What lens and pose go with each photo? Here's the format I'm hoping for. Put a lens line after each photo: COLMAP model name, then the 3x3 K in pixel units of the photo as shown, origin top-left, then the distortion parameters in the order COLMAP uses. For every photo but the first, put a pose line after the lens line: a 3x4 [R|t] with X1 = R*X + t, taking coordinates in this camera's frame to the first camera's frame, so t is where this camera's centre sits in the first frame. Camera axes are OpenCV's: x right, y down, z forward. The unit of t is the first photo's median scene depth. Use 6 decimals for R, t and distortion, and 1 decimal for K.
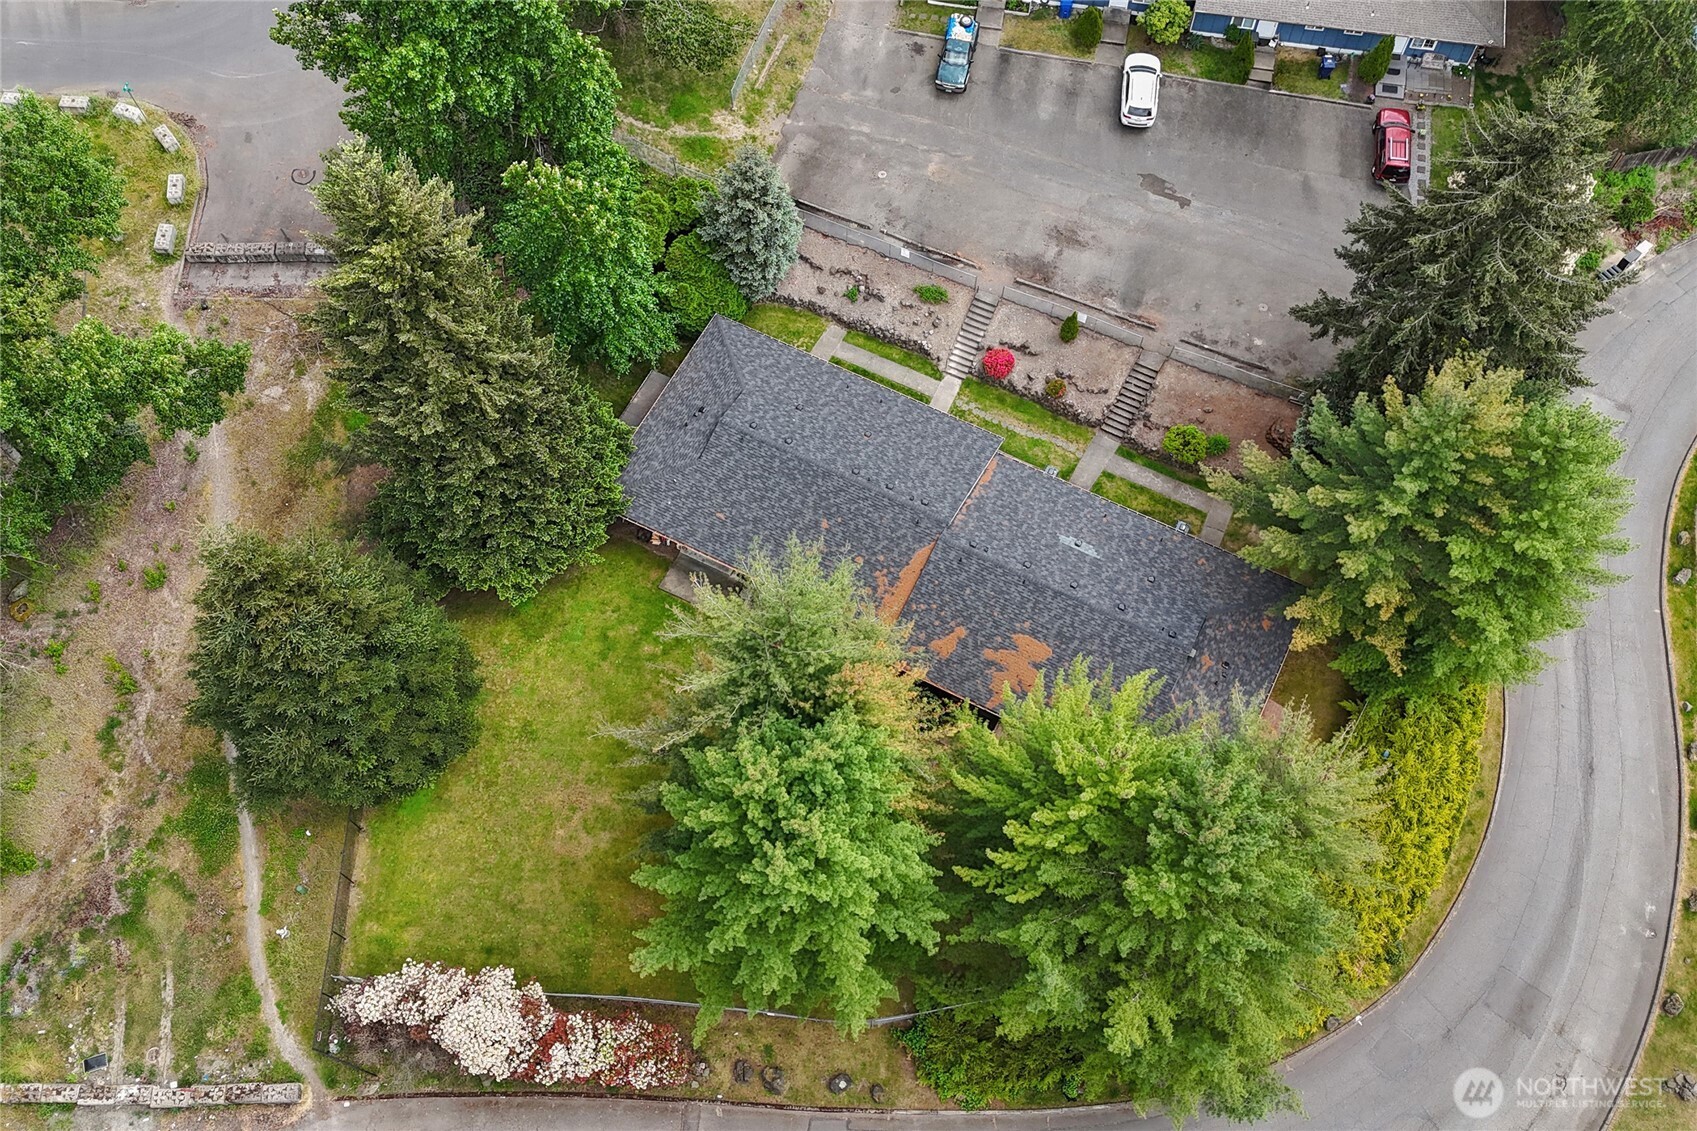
lens RADIAL K [[1484.0, 0, 851.7], [0, 1484.0, 562.7], [0, 0, 1]] dist [0.077174, -0.086724]
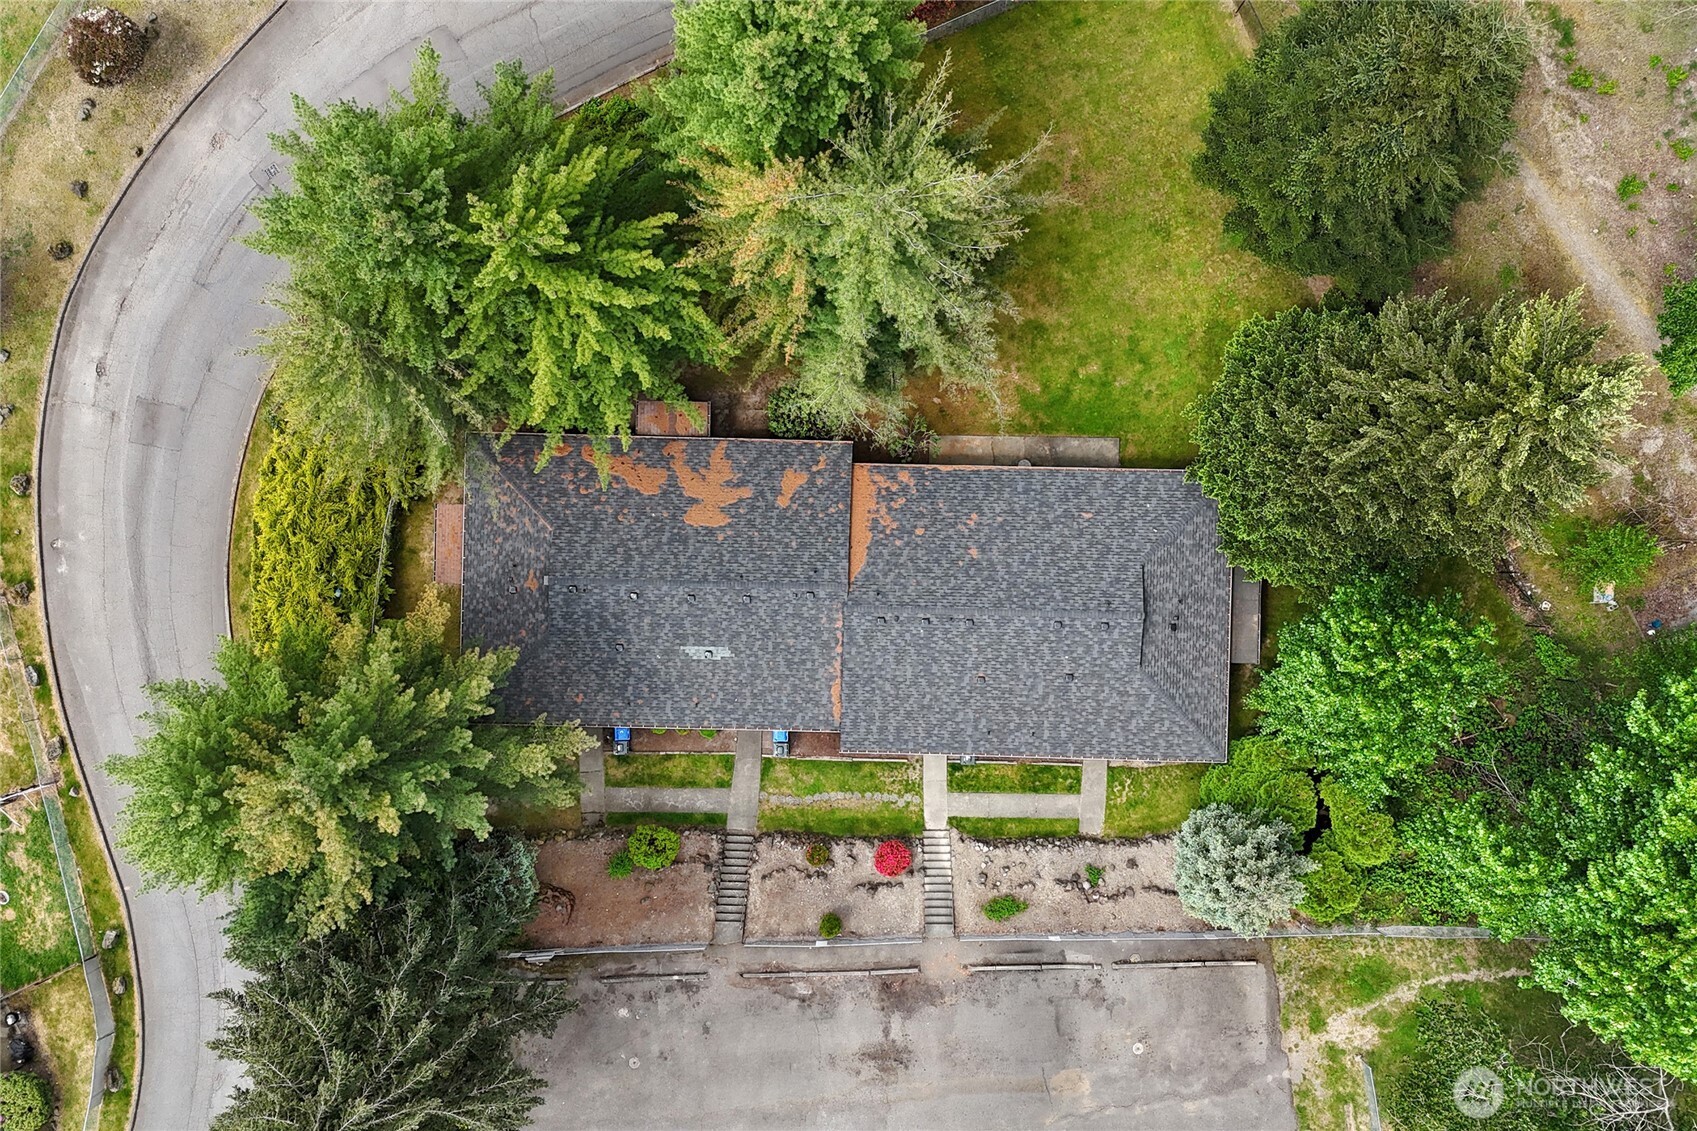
lens RADIAL K [[1484.0, 0, 851.7], [0, 1484.0, 562.7], [0, 0, 1]] dist [0.077174, -0.086724]
pose [[-0.898677, 0.438392, 0.013849, 0.035003], [-0.389244, -0.811683, 0.435501, -0.358778], [0.202161, 0.385984, 0.900082, 0.174399]]
